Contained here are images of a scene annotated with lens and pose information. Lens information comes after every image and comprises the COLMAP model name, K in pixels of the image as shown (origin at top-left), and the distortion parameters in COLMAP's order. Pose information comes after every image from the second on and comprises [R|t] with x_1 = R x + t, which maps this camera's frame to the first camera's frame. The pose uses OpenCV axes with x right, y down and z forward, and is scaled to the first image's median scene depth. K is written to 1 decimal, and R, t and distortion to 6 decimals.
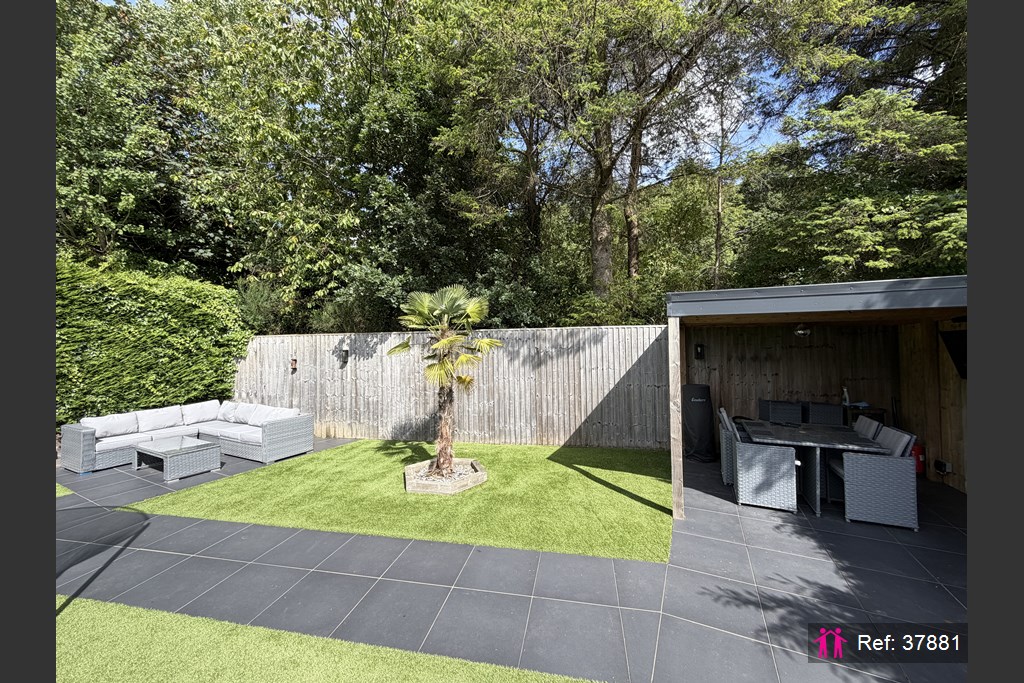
lens RADIAL K [[365.0, 0, 515.0], [0, 365.0, 338.5], [0, 0, 1]] dist [-0.002889, -0.000072]
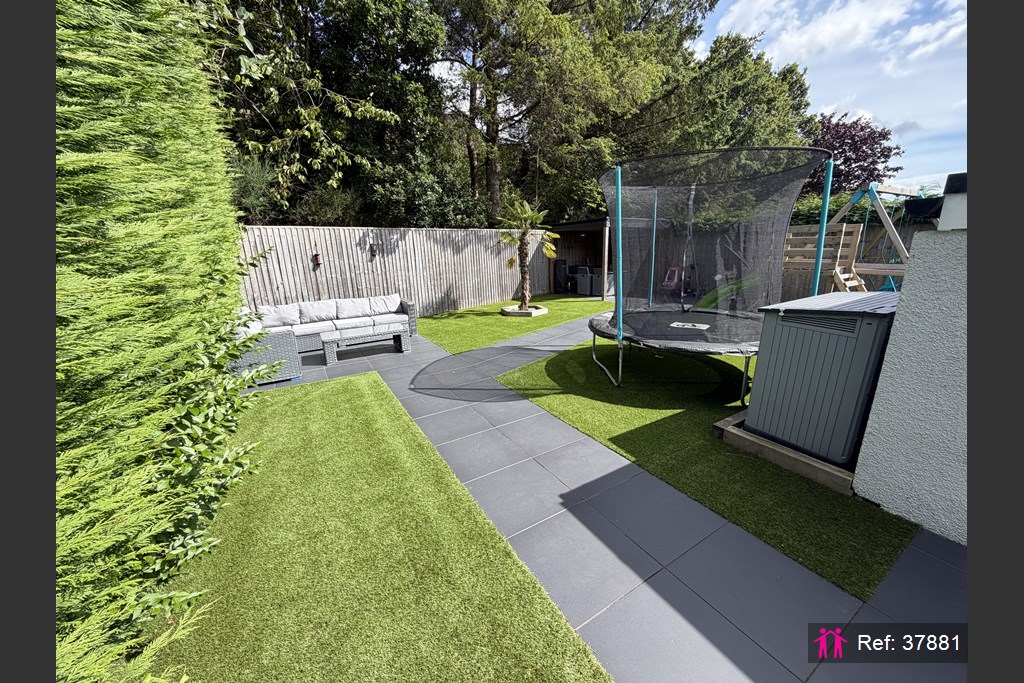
lens RADIAL K [[365.0, 0, 514.9], [0, 365.0, 359.6], [0, 0, 1]] dist [-0.002889, -0.000072]
pose [[0.530230, -0.247656, 0.810877, -1.321755], [0.013279, 0.958697, 0.284120, 0.065549], [-0.847750, -0.139881, 0.511619, 0.041486]]
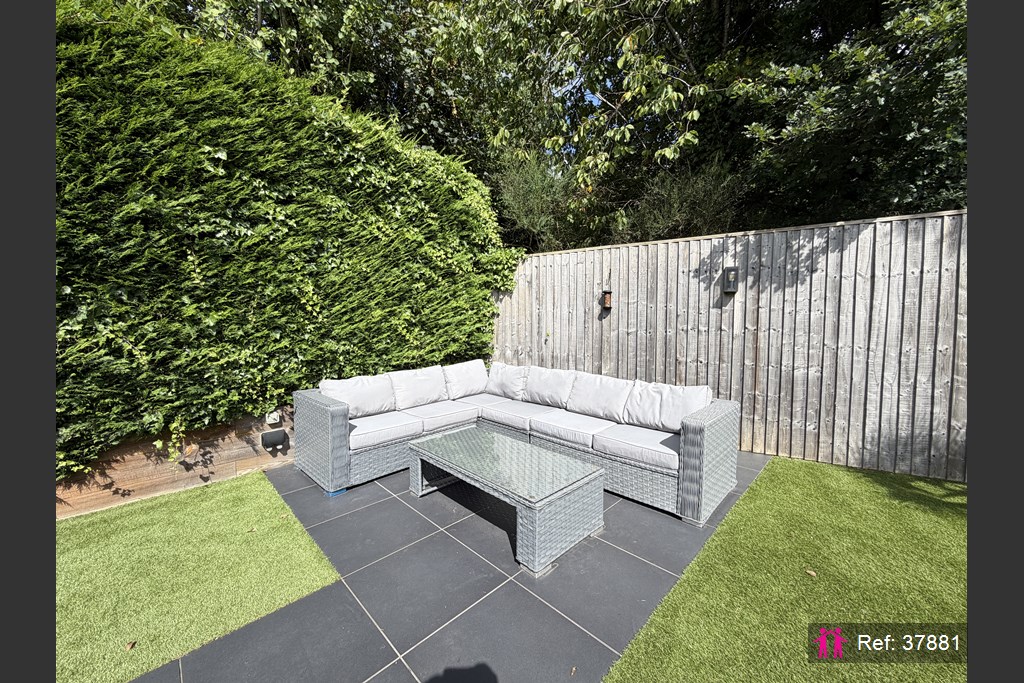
lens RADIAL K [[365.0, 0, 511.5], [0, 365.0, 338.8], [0, 0, 1]] dist [-0.002889, -0.000072]
pose [[0.951405, 0.027511, -0.306710, -0.646615], [-0.004384, 0.997110, 0.075839, 0.098064], [0.307910, -0.070809, 0.948777, 0.492593]]
